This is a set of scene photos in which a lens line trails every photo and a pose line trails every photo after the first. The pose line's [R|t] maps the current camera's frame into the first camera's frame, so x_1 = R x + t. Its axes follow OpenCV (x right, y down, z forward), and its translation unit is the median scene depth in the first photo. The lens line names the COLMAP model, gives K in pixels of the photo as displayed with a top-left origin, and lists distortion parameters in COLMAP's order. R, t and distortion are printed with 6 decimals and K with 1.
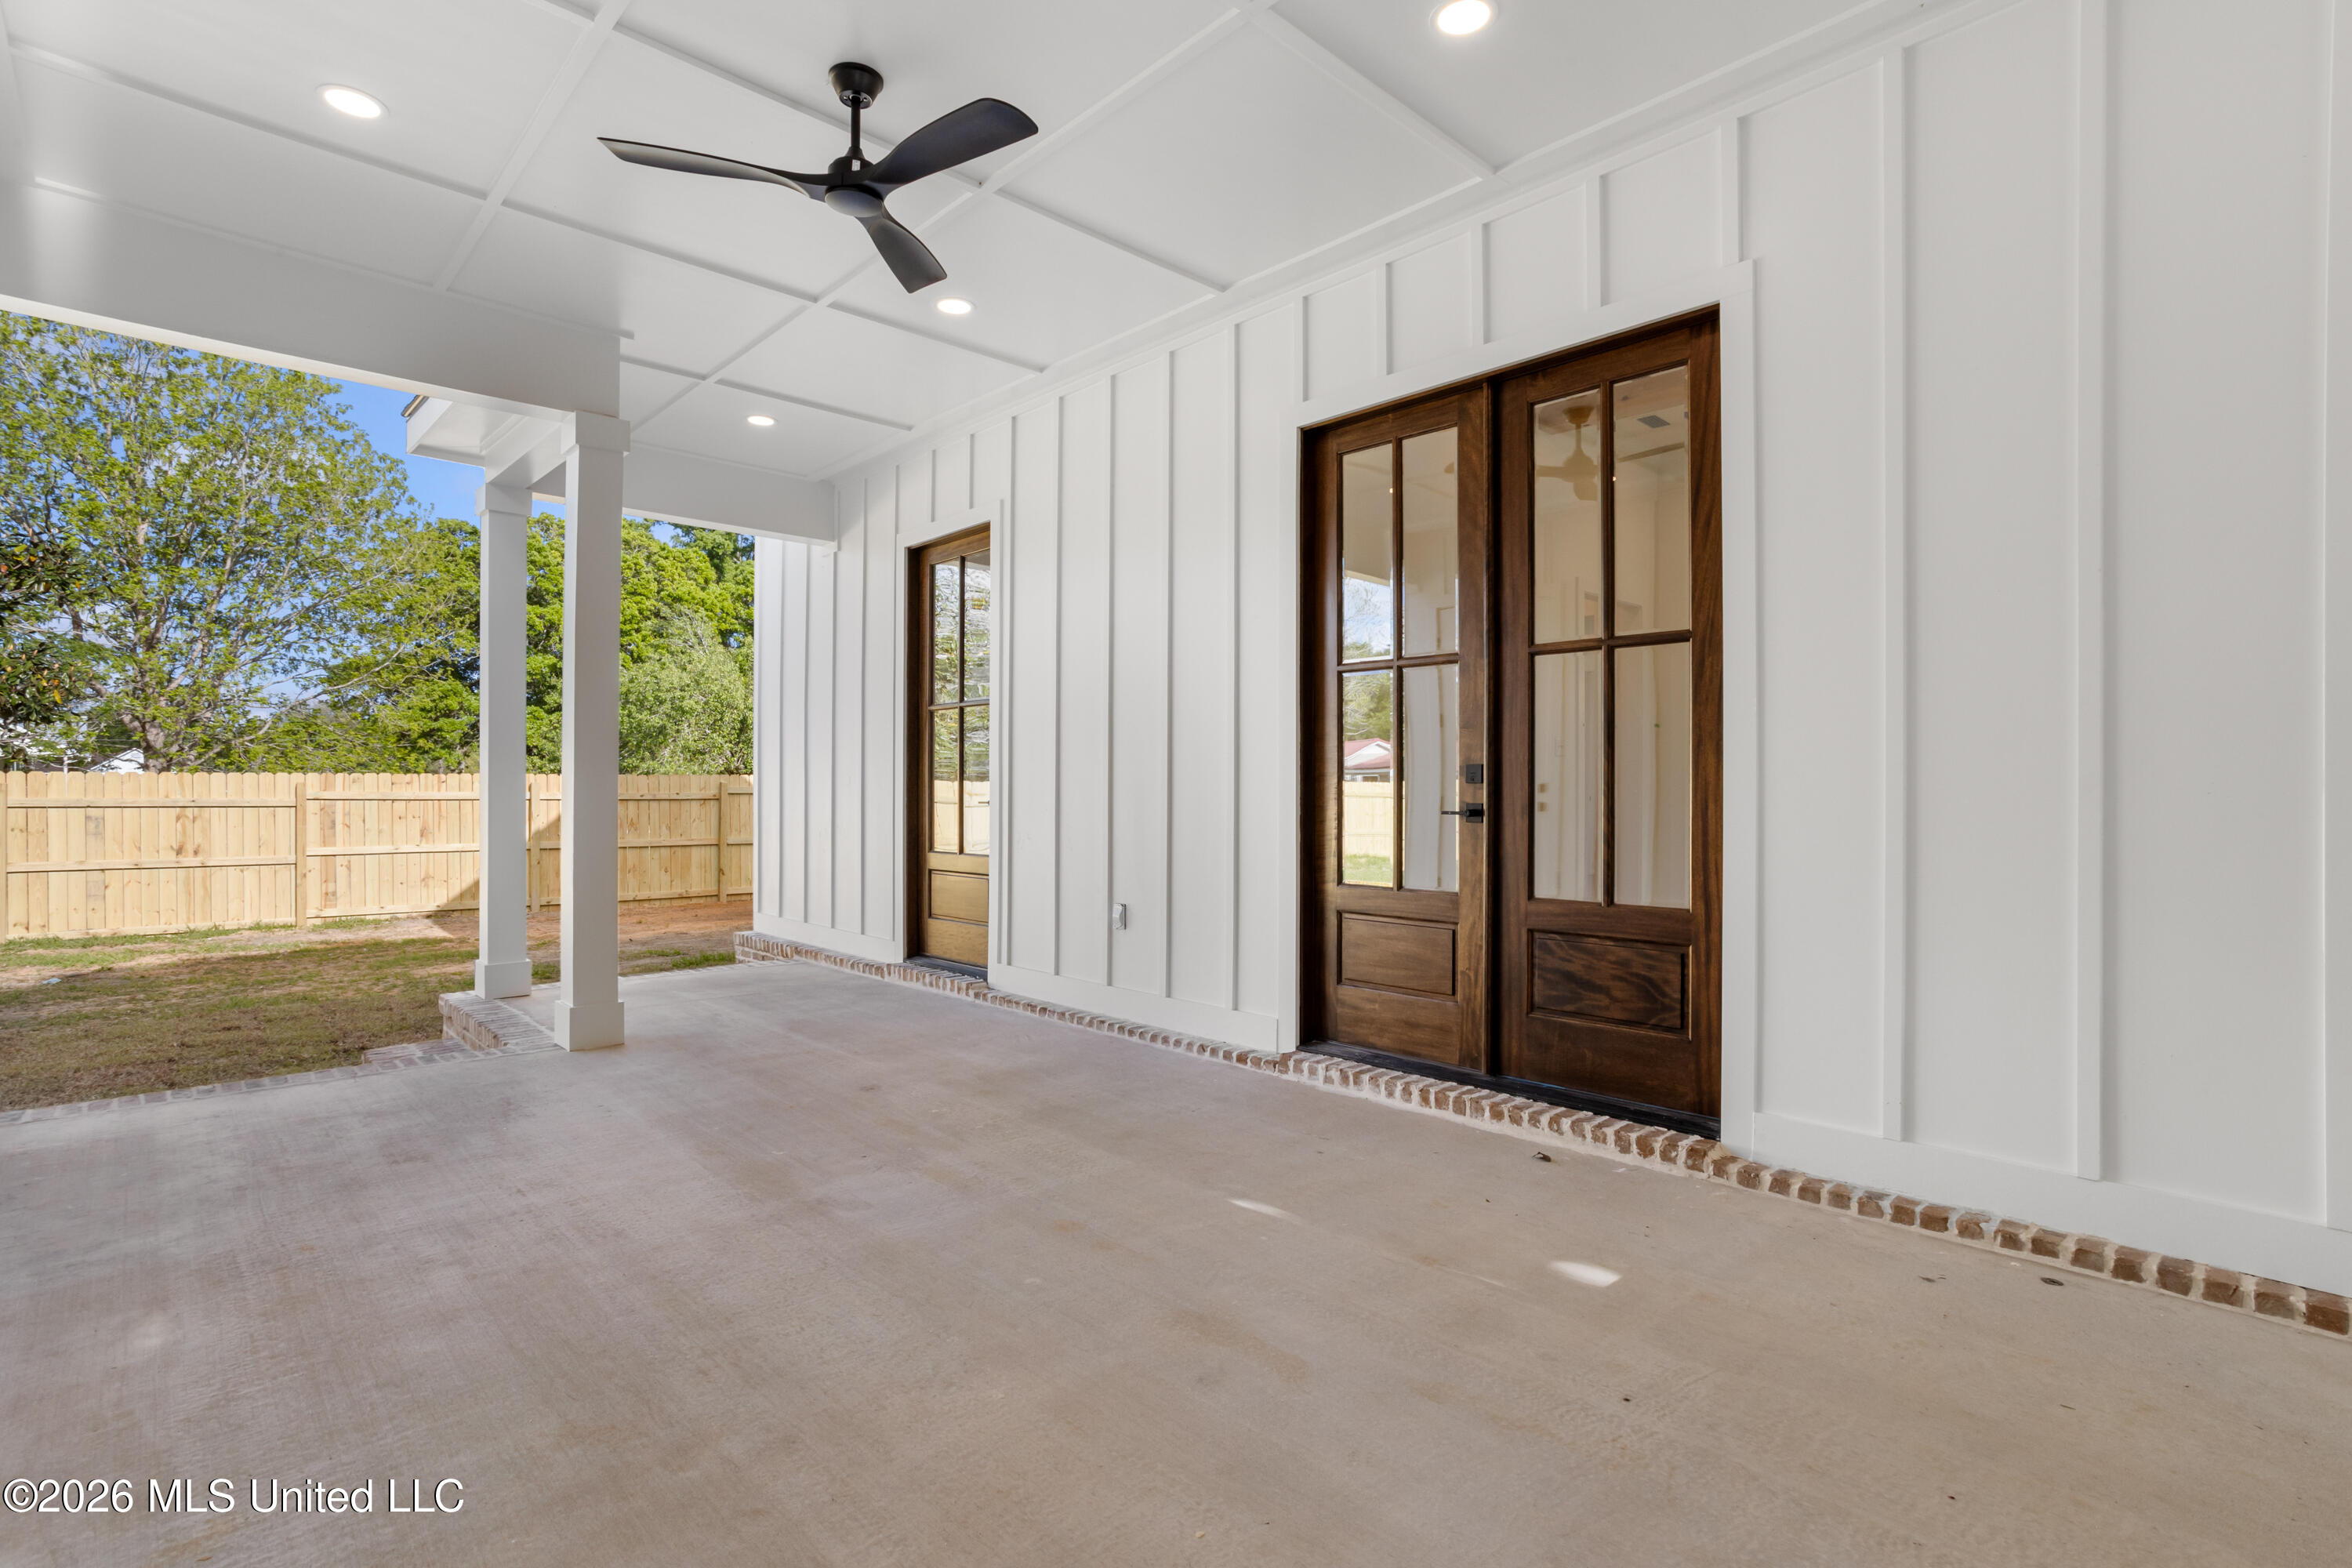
lens RADIAL K [[1134.2, 0, 1165.8], [0, 1134.2, 785.9], [0, 0, 1]] dist [-0.040548, 0.014567]
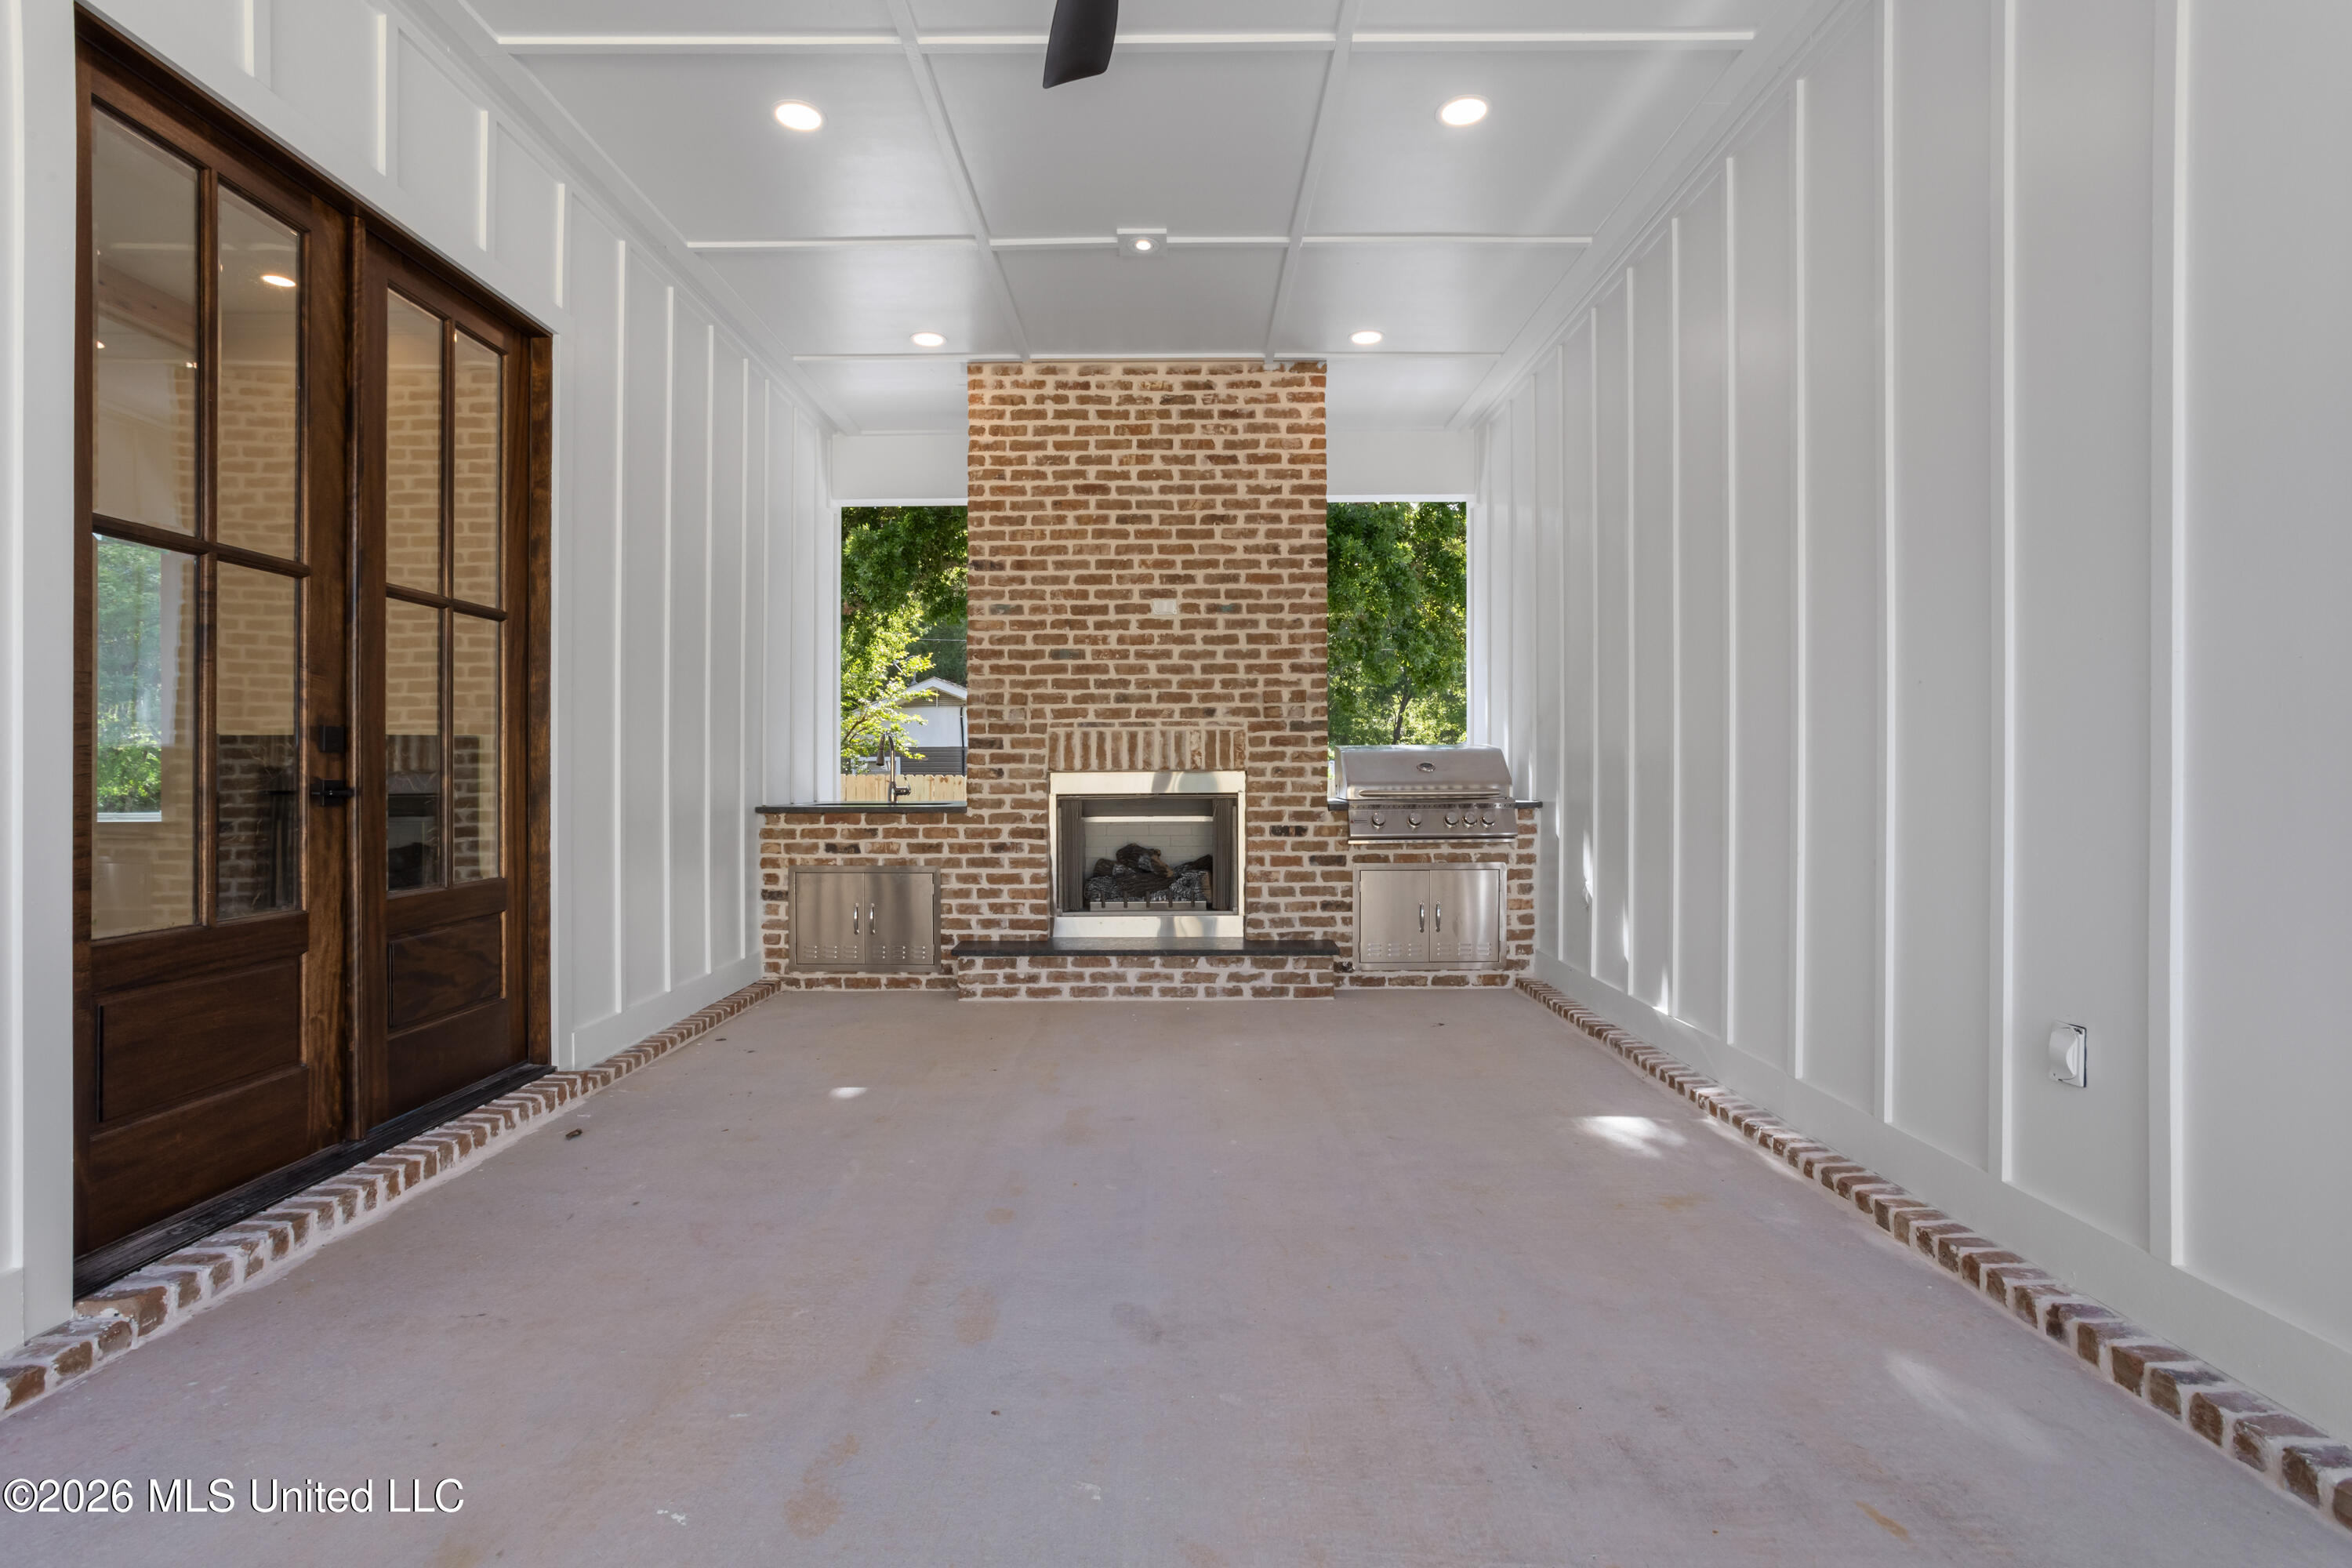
lens RADIAL K [[1134.2, 0, 1164.6], [0, 1134.2, 773.4], [0, 0, 1]] dist [-0.040548, 0.014567]
pose [[-0.725593, -0.000506, 0.688124, -0.650486], [-0.000071, 1.000000, 0.000661, 0.011636], [-0.688124, 0.000431, -0.725593, 1.229182]]
